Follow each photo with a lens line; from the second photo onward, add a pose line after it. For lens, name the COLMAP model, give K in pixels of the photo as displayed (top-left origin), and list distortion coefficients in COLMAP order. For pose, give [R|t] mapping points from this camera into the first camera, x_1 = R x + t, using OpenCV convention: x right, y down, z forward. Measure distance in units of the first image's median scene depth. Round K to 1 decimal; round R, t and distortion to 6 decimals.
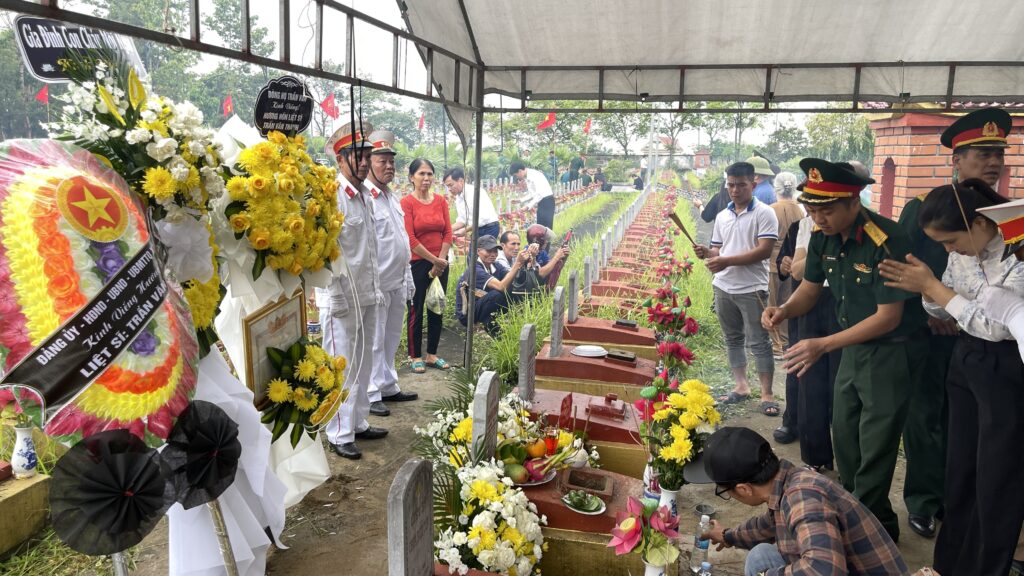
lens RADIAL K [[784.9, 0, 512.0], [0, 784.9, 288.0], [0, 0, 1]] dist [-0.000800, -0.001959]
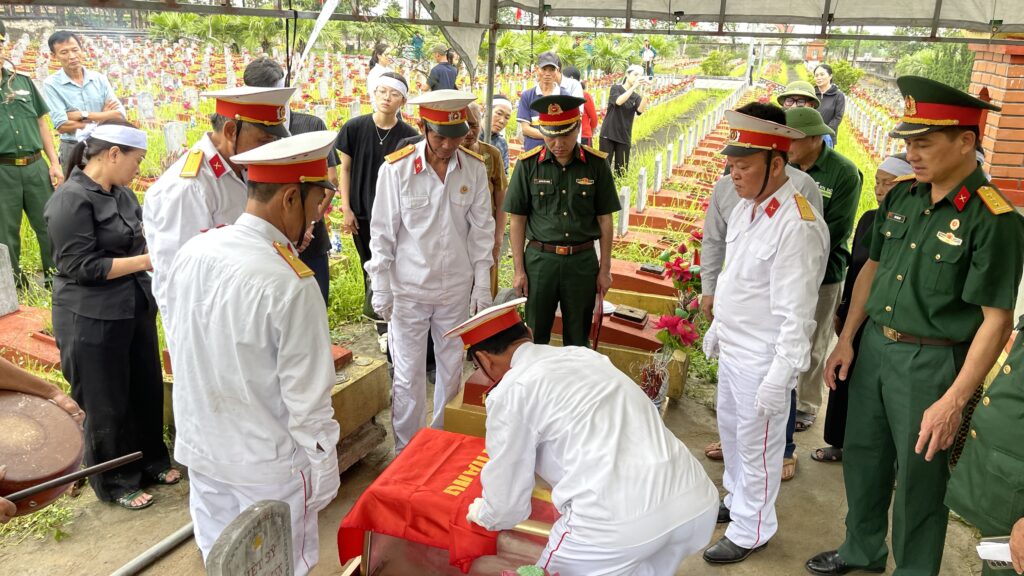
lens RADIAL K [[784.9, 0, 512.0], [0, 784.9, 288.0], [0, 0, 1]] dist [-0.000800, -0.001959]
pose [[0.991687, 0.054567, -0.116530, 0.101082], [-0.037576, 0.988963, 0.143320, -0.063833], [0.123065, -0.137750, 0.982792, 0.091959]]
